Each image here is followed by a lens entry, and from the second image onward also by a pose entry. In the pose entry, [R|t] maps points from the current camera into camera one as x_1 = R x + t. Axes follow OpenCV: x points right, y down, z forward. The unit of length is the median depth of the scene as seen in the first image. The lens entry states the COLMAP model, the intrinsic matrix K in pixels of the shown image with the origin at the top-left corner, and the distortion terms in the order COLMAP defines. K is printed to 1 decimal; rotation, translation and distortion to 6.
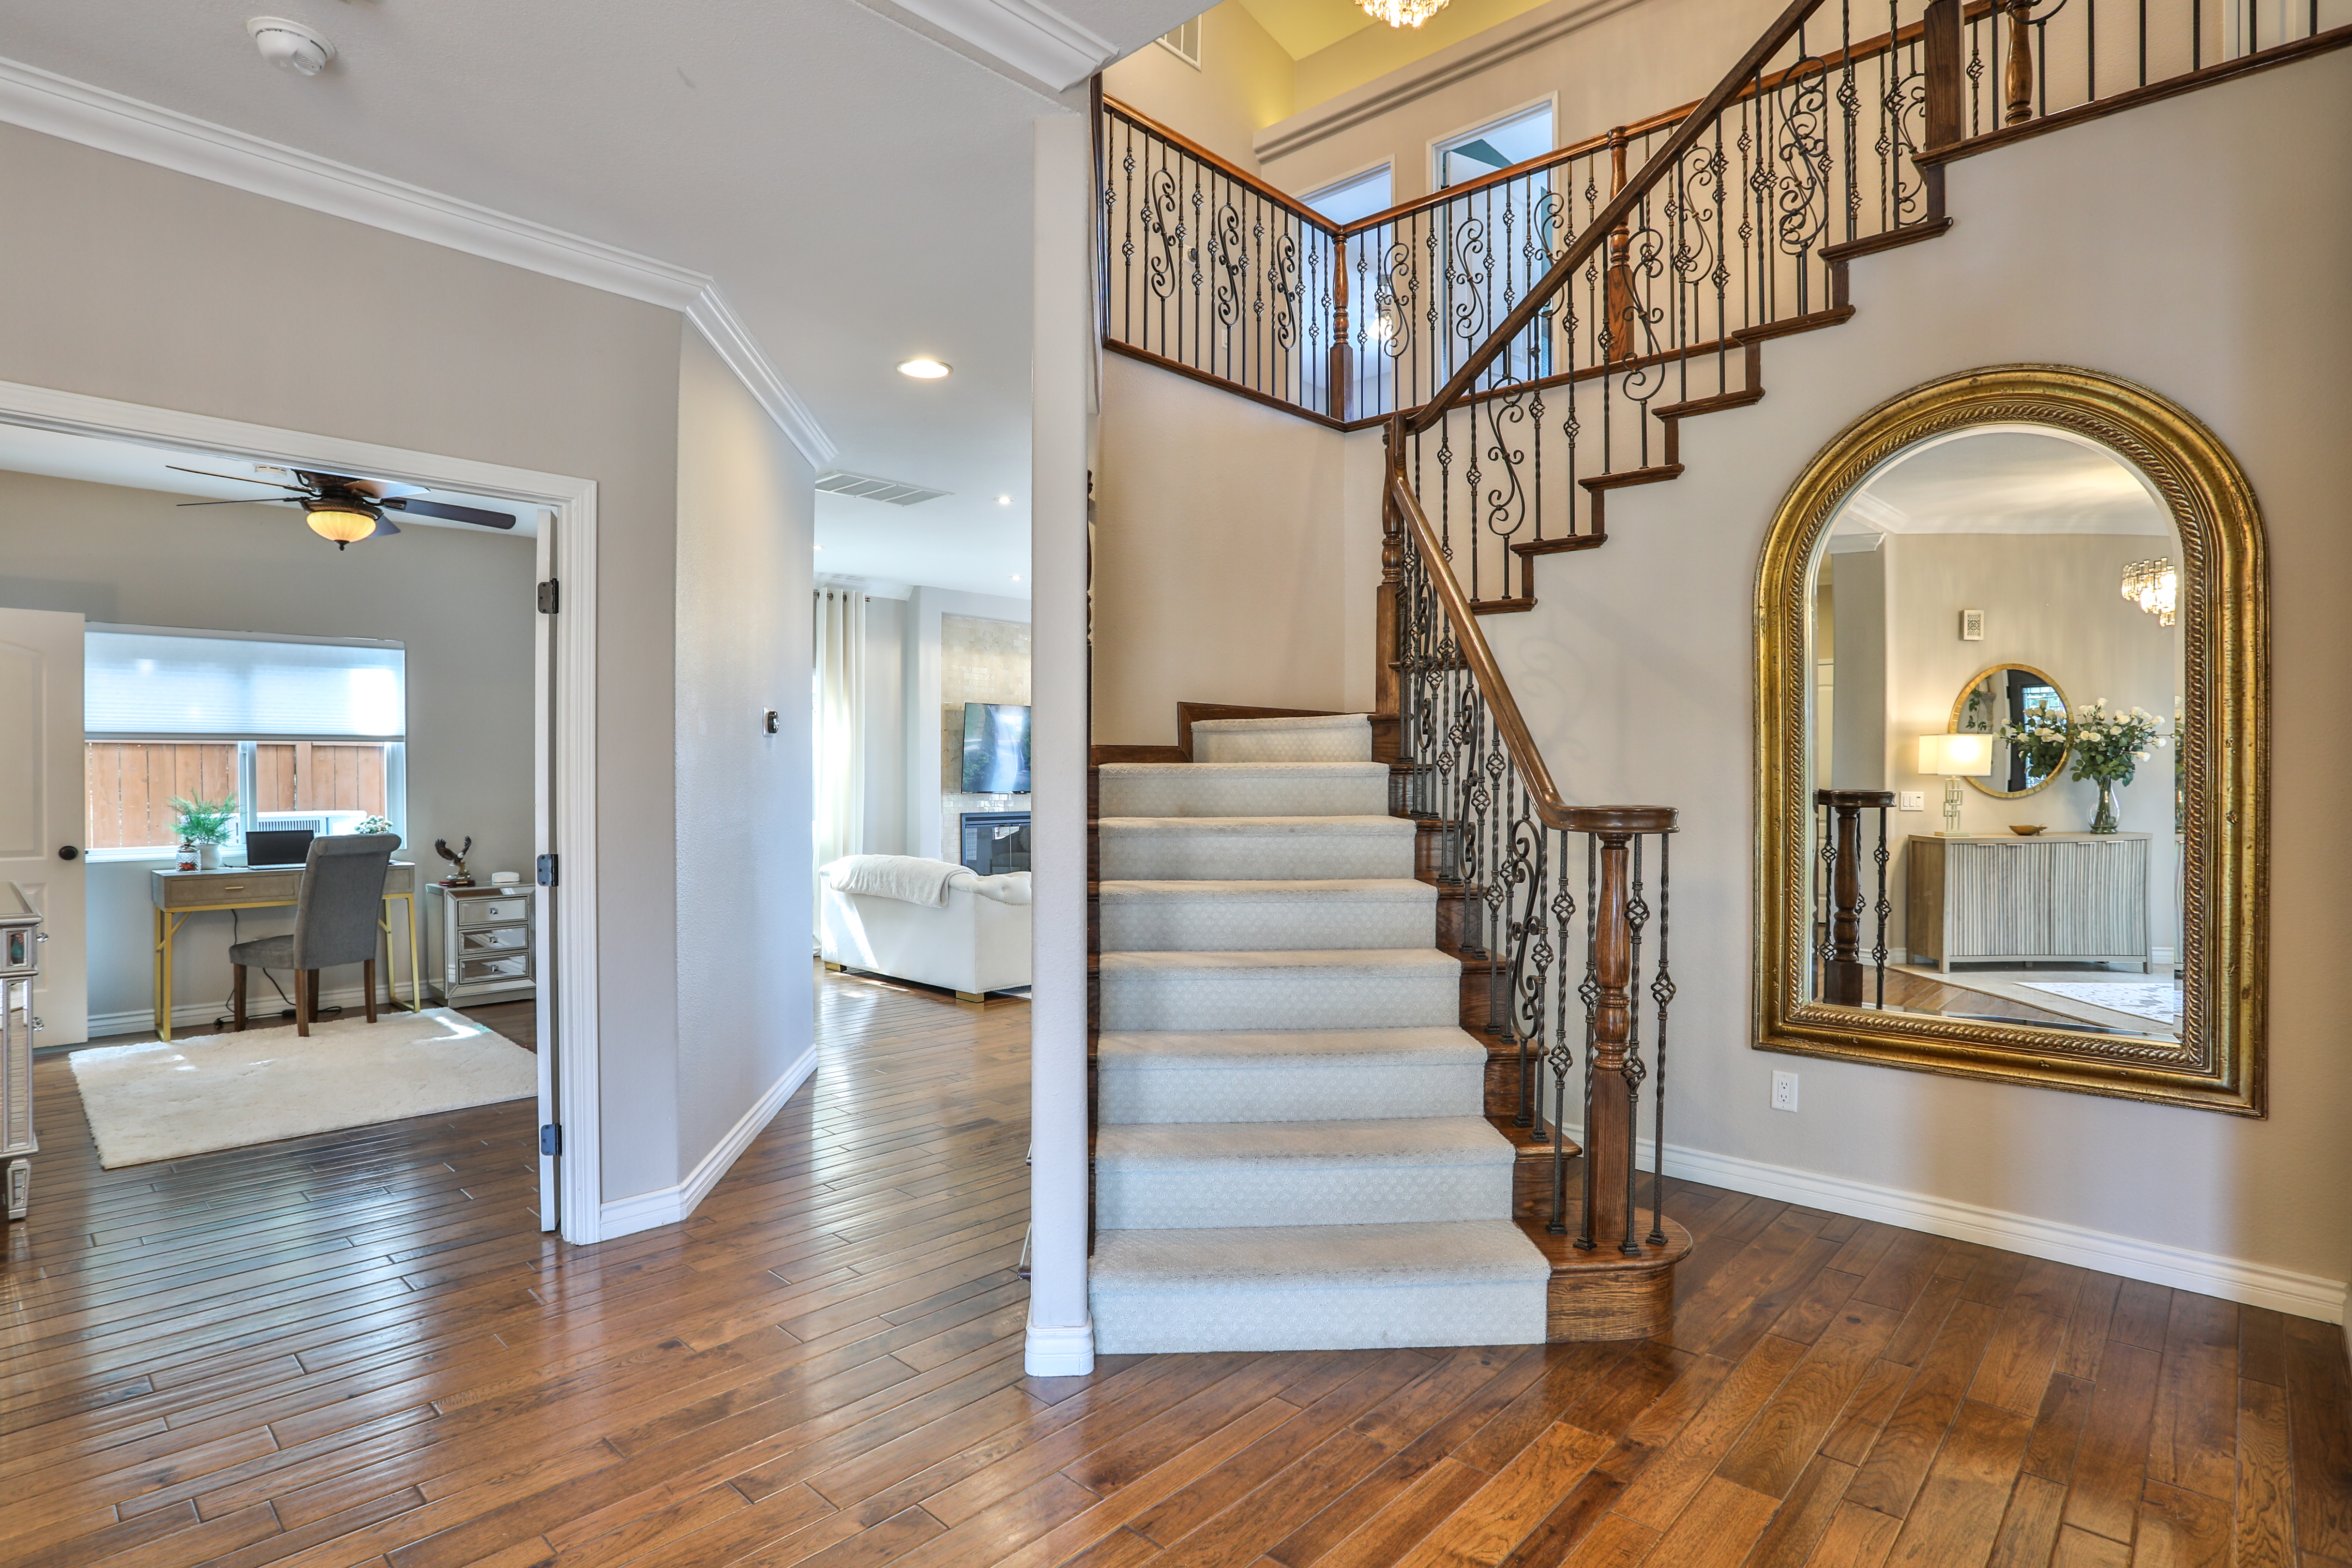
lens RADIAL K [[1205.8, 0, 1165.7], [0, 1205.8, 781.9], [0, 0, 1]] dist [-0.062543, 0.021845]
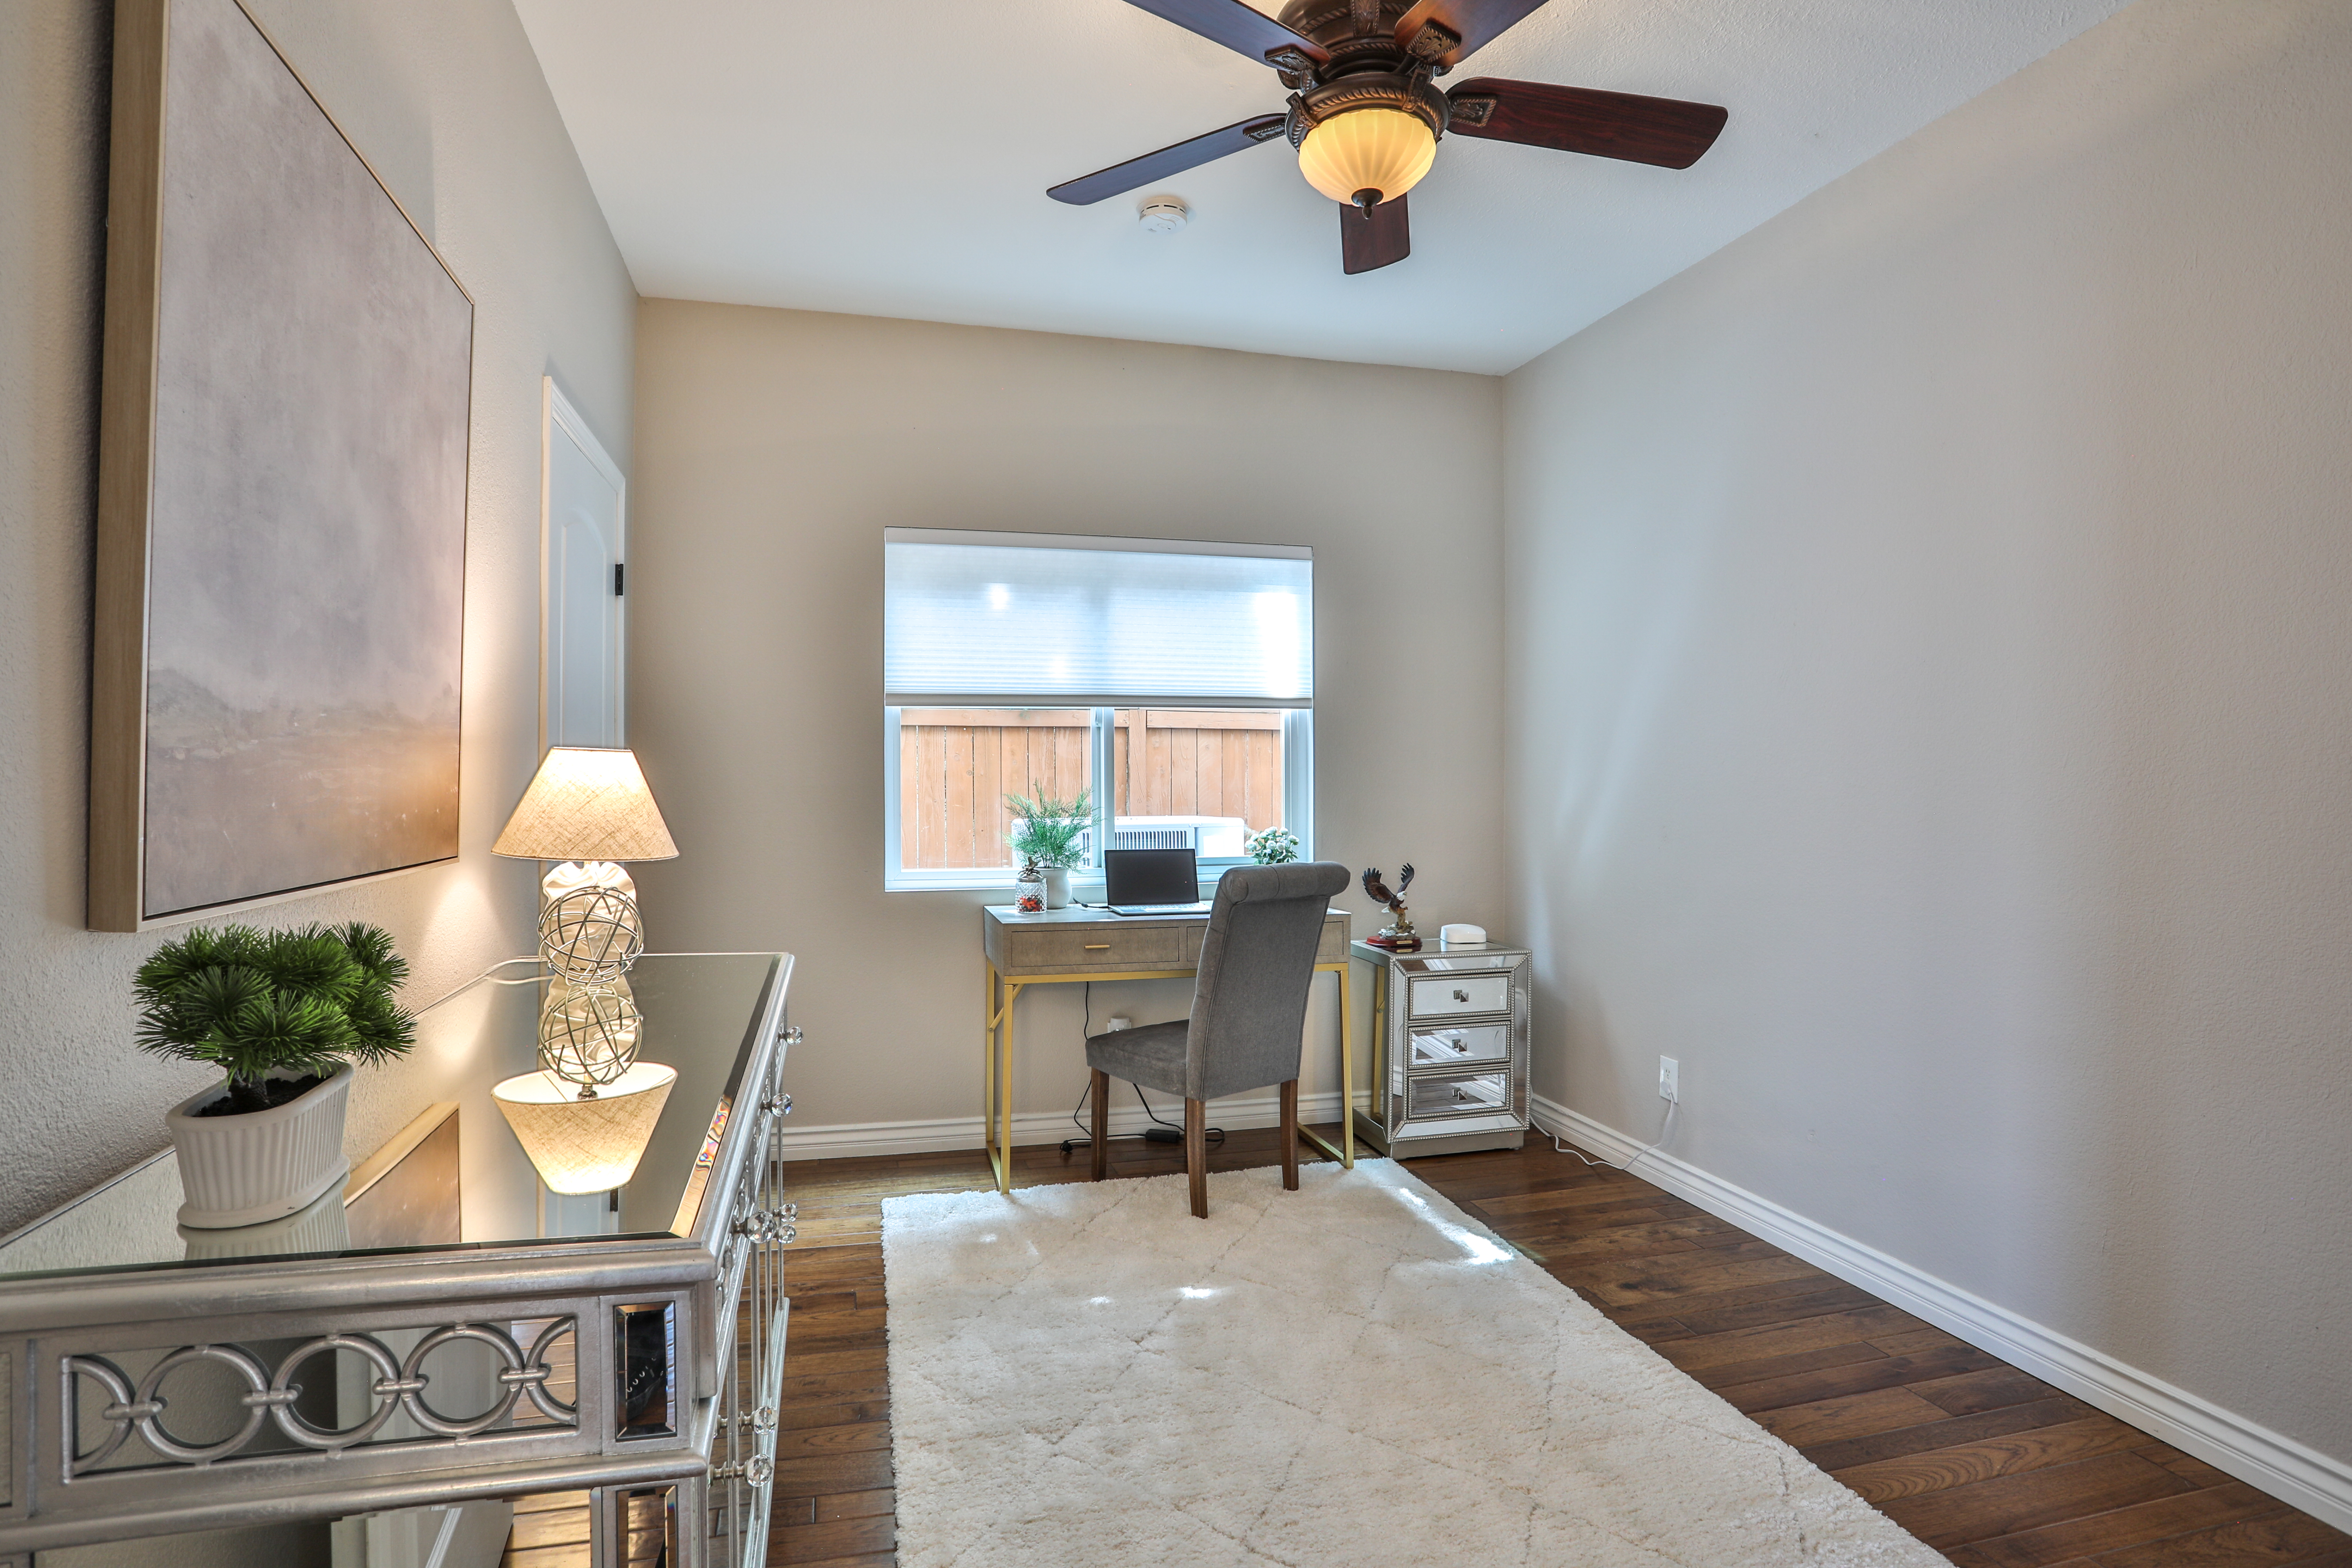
lens RADIAL K [[1205.8, 0, 1176.5], [0, 1205.8, 778.0], [0, 0, 1]] dist [-0.062543, 0.021845]
pose [[0.856161, 0.002799, -0.516702, -0.415647], [-0.005962, 0.999972, -0.004462, 0.006751], [0.516675, 0.006901, 0.856154, 0.461316]]
